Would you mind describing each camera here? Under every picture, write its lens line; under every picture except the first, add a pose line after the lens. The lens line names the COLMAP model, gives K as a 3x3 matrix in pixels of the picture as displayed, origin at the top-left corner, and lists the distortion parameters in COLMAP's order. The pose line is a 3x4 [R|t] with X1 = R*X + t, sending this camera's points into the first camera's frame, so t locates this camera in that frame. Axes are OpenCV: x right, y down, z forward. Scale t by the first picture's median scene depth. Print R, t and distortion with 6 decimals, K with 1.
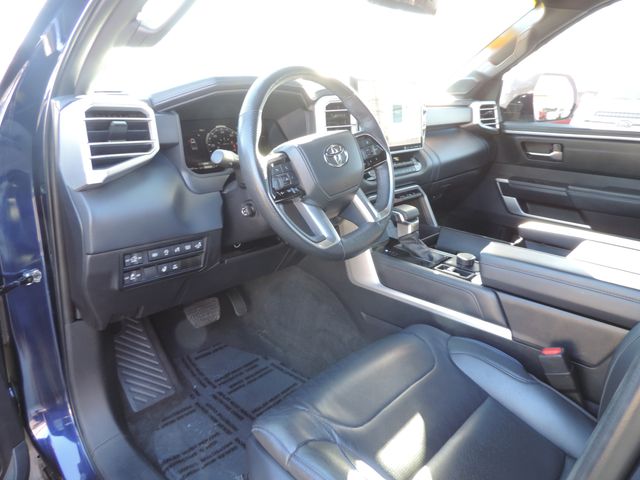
lens RADIAL K [[455.8, 0, 319.2], [0, 455.8, 239.9], [0, 0, 1]] dist [-0.014129, 0.000280]
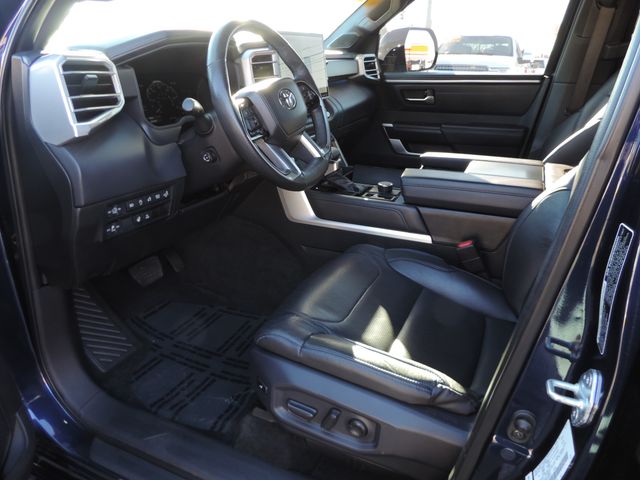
lens RADIAL K [[455.8, 0, 320.1], [0, 455.8, 238.2], [0, 0, 1]] dist [-0.014129, 0.000280]
pose [[0.951442, -0.139337, 0.274488, -0.203971], [0.119803, 0.988998, 0.086774, 0.057500], [-0.283559, -0.049676, 0.957667, -0.109785]]
